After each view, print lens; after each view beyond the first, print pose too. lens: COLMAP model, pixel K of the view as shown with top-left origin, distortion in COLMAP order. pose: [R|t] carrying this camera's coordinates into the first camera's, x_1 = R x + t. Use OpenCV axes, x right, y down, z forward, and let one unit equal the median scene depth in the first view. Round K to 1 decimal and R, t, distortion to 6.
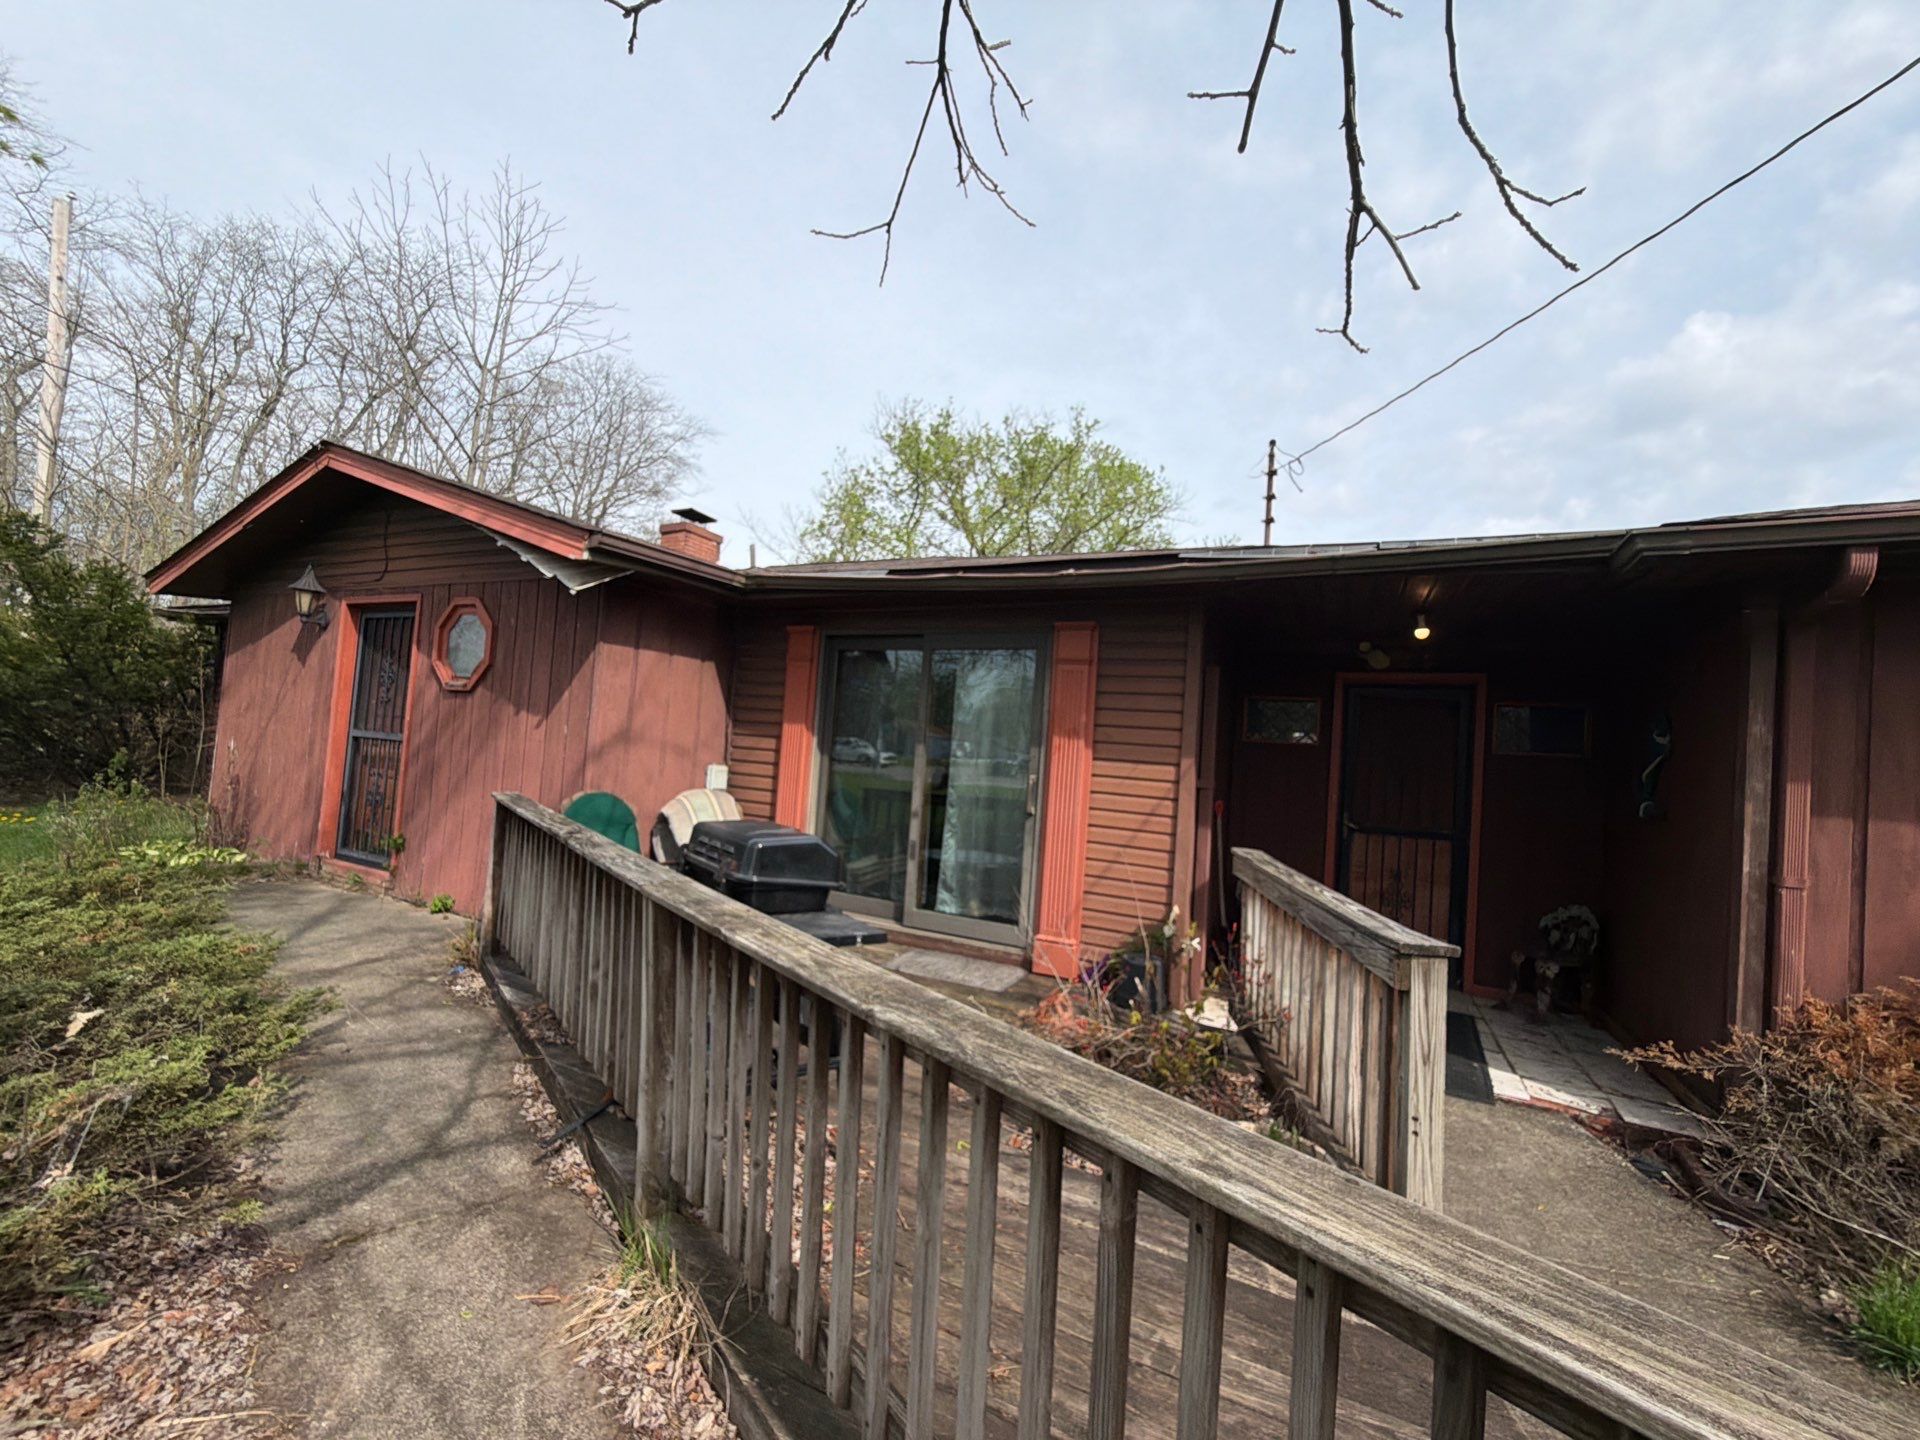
lens RADIAL K [[794.2, 0, 958.8], [0, 794.2, 716.4], [0, 0, 1]] dist [0.007897, 0.000083]
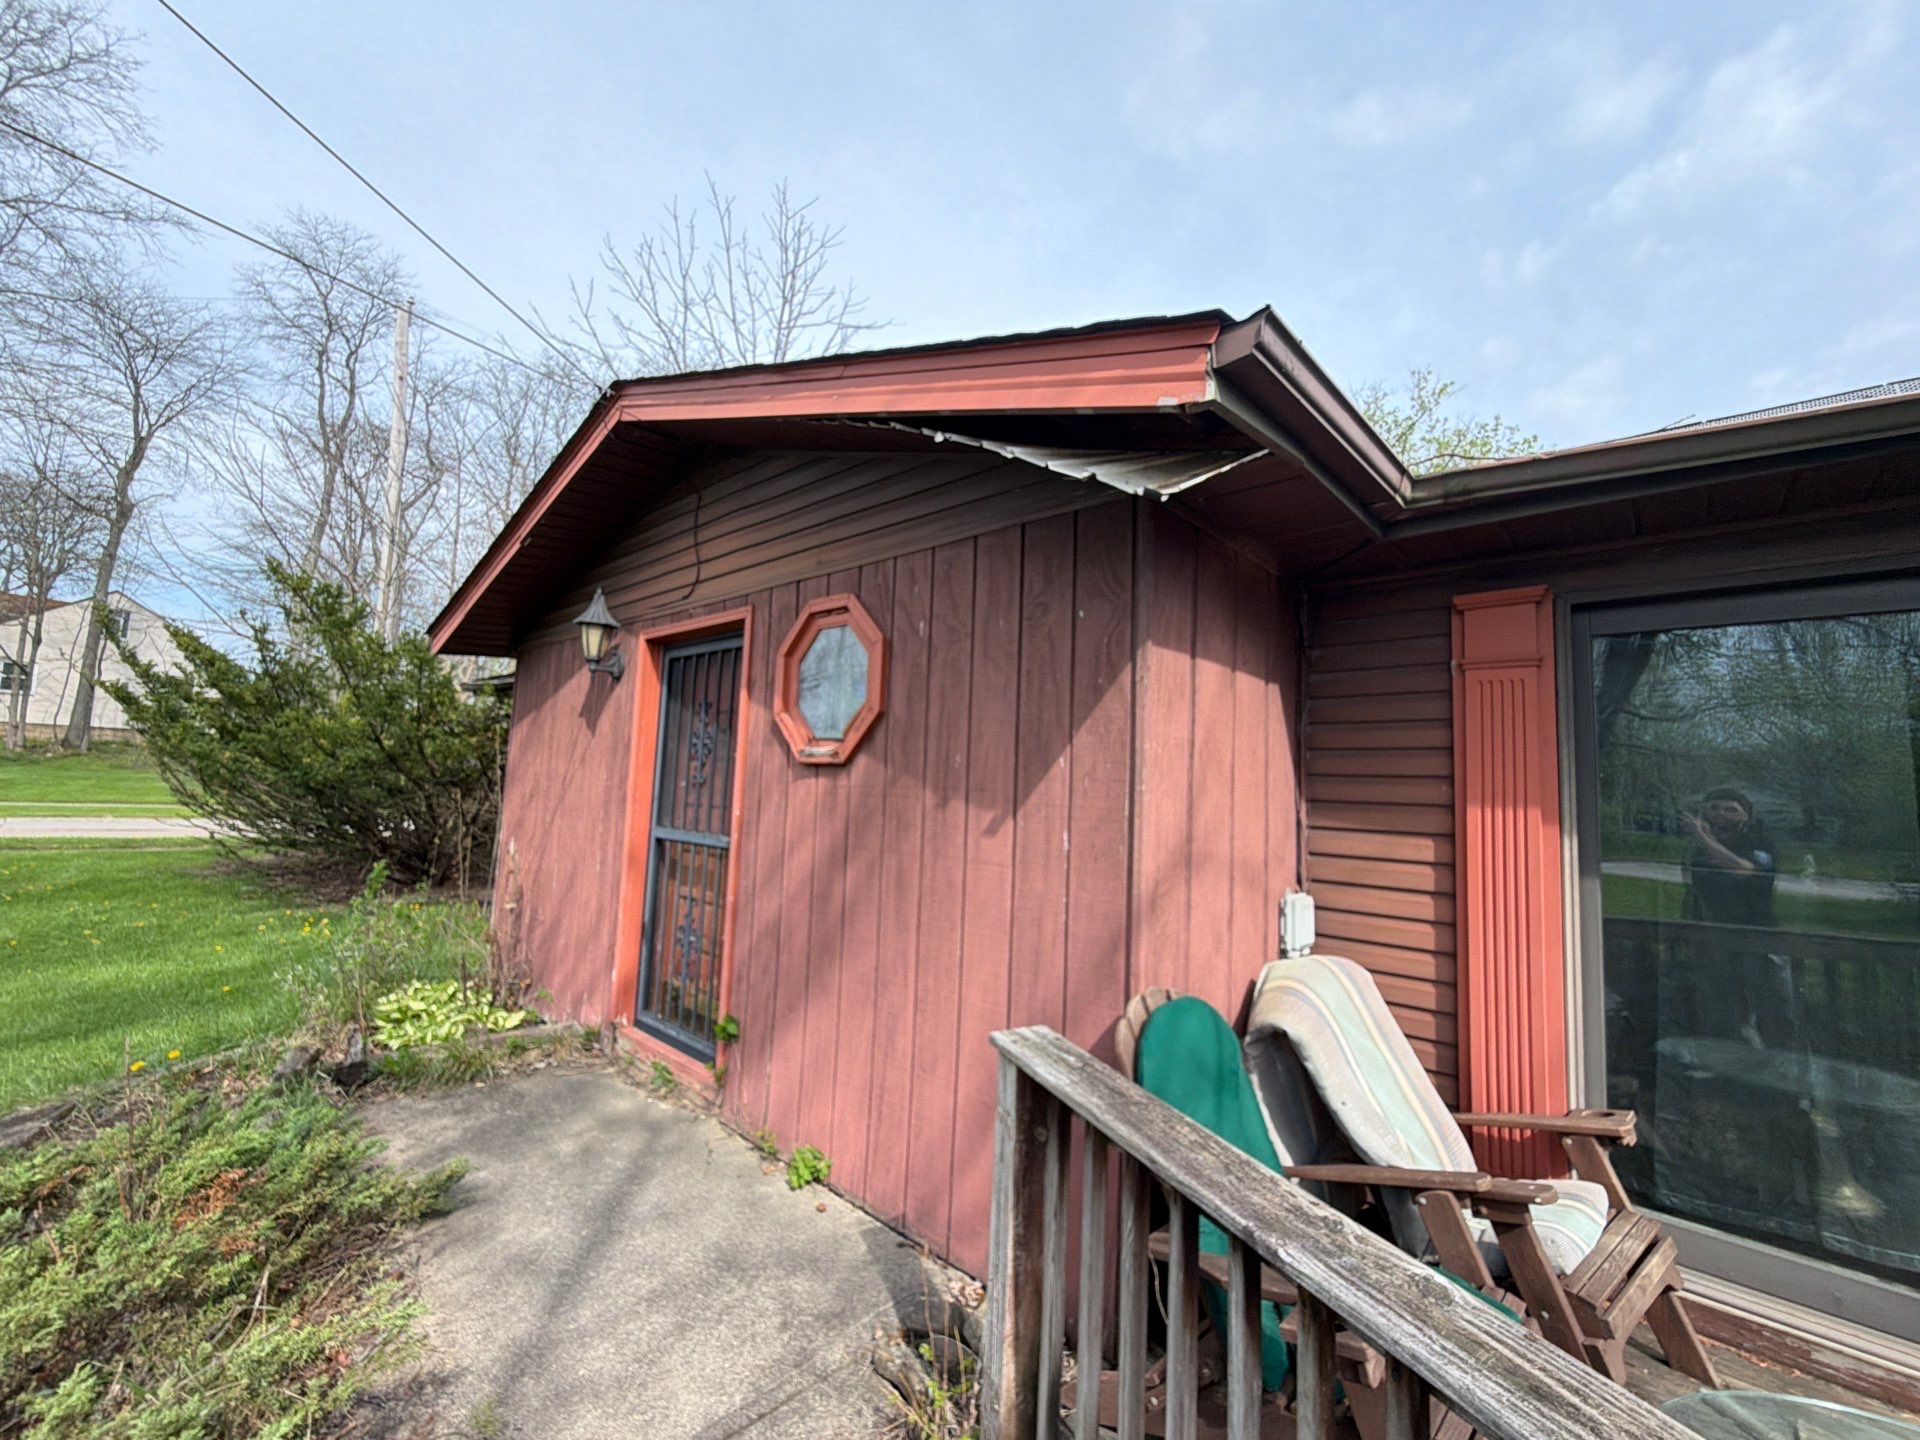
lens RADIAL K [[794.2, 0, 960.2], [0, 794.2, 720.4], [0, 0, 1]] dist [0.007897, 0.000083]
pose [[0.963628, -0.051669, -0.262205, -0.355854], [0.035943, 0.997275, -0.064425, -0.021140], [0.264819, 0.052657, 0.962859, 0.449130]]
